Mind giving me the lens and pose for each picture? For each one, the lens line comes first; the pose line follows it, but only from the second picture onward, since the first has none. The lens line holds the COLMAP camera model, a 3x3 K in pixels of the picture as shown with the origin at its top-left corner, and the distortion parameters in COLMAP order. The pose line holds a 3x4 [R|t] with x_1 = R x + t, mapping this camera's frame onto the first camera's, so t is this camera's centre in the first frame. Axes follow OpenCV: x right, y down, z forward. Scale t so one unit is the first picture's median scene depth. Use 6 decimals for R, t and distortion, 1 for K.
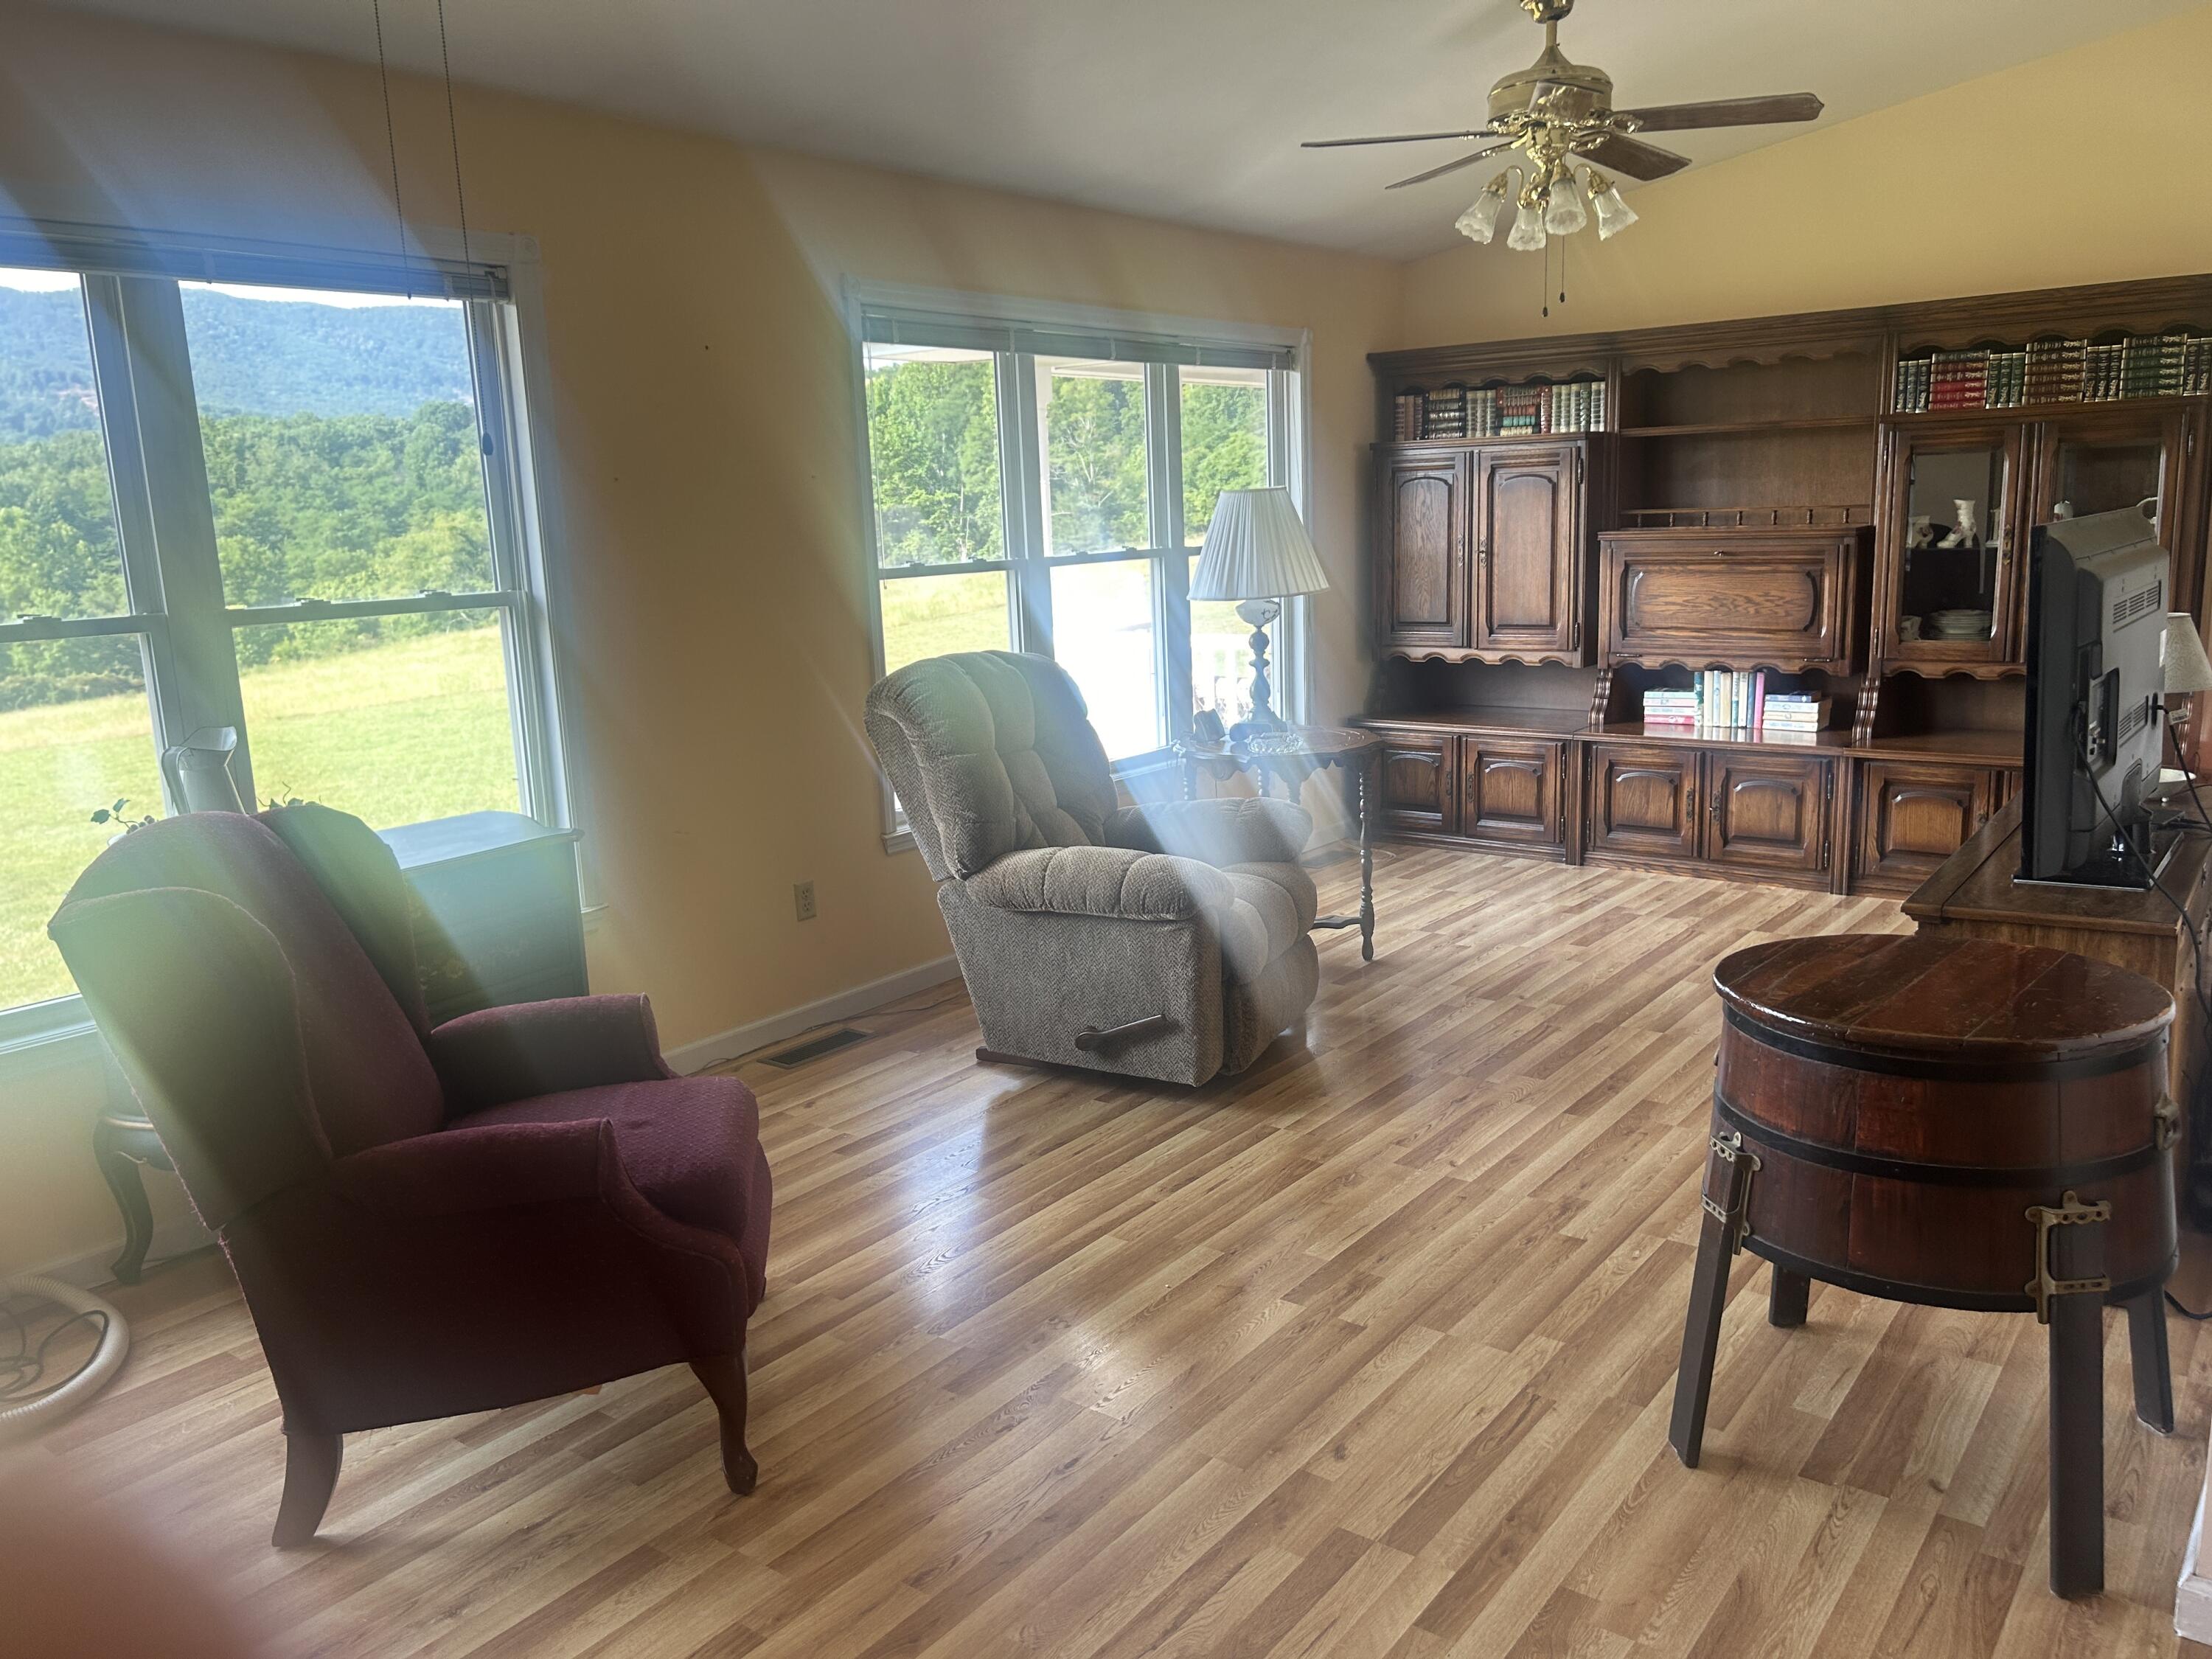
lens RADIAL K [[1668.8, 0, 1123.4], [0, 1668.8, 824.9], [0, 0, 1]] dist [0.062240, -0.068727]
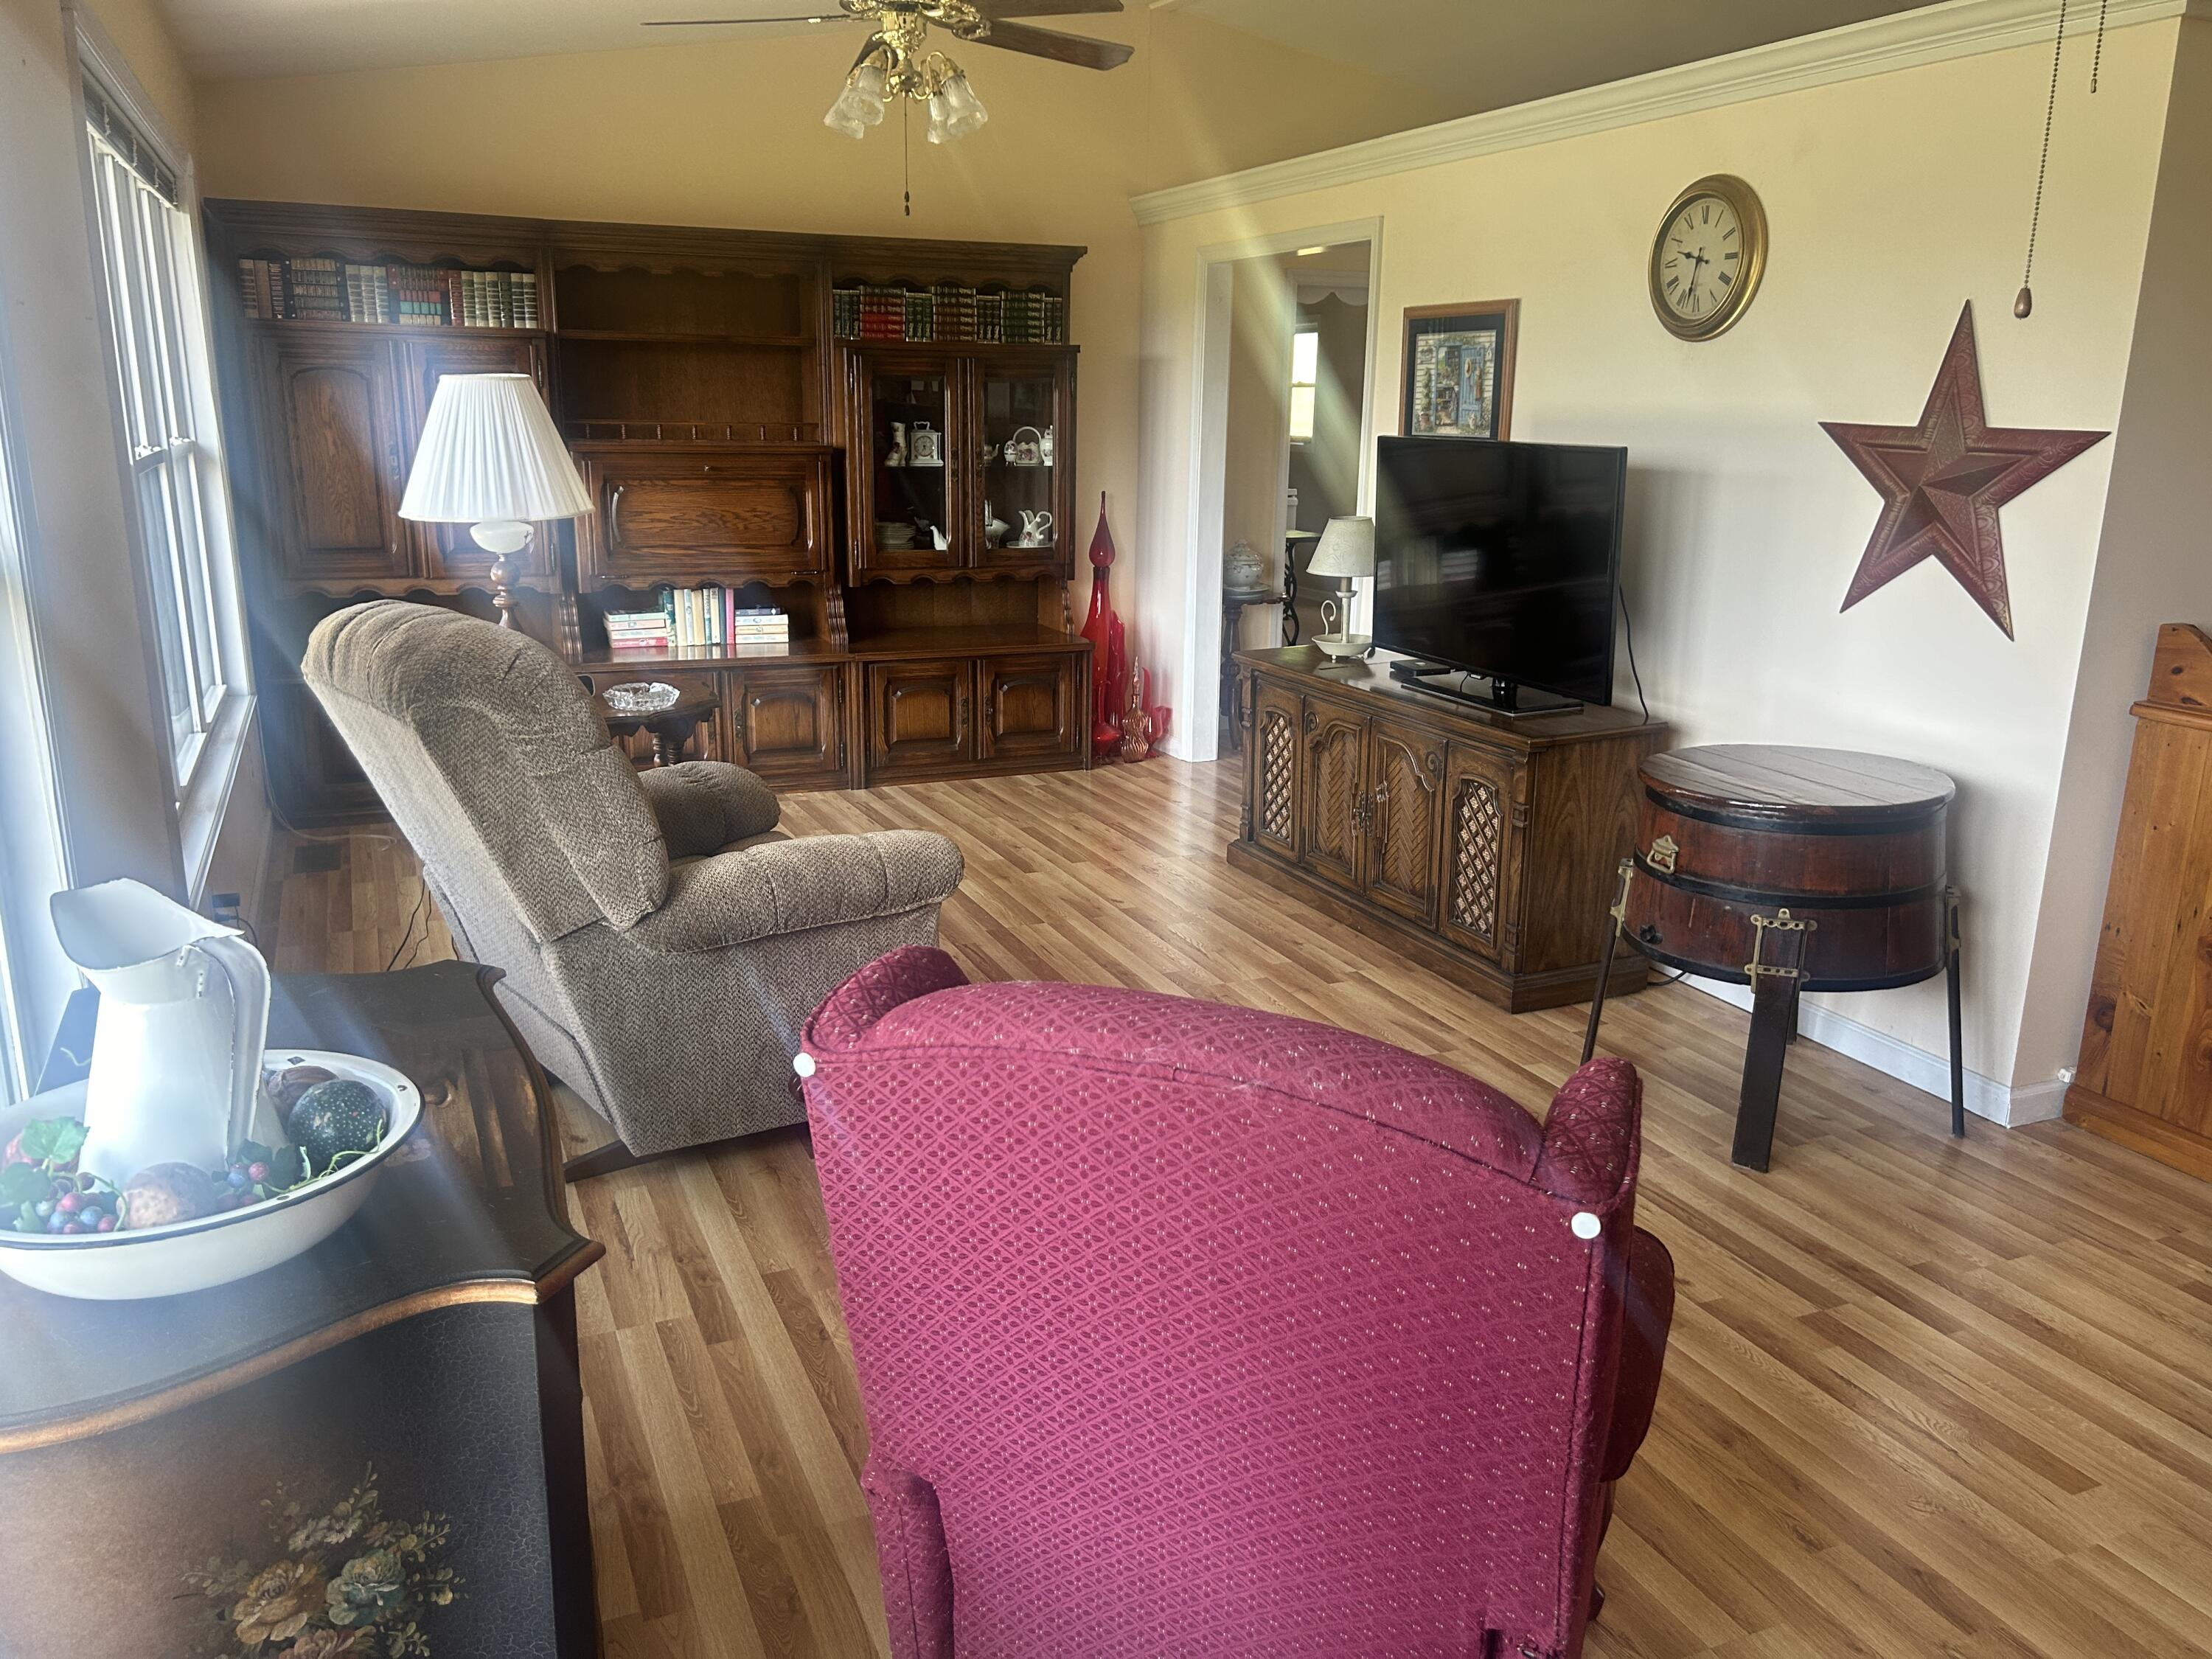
lens RADIAL K [[1668.8, 0, 1088.4], [0, 1668.8, 830.4], [0, 0, 1]] dist [0.062240, -0.068727]
pose [[0.504507, -0.176228, 0.845231, -0.428305], [0.133879, 0.983075, 0.125058, -0.048989], [-0.852965, 0.050066, 0.519562, 0.328649]]
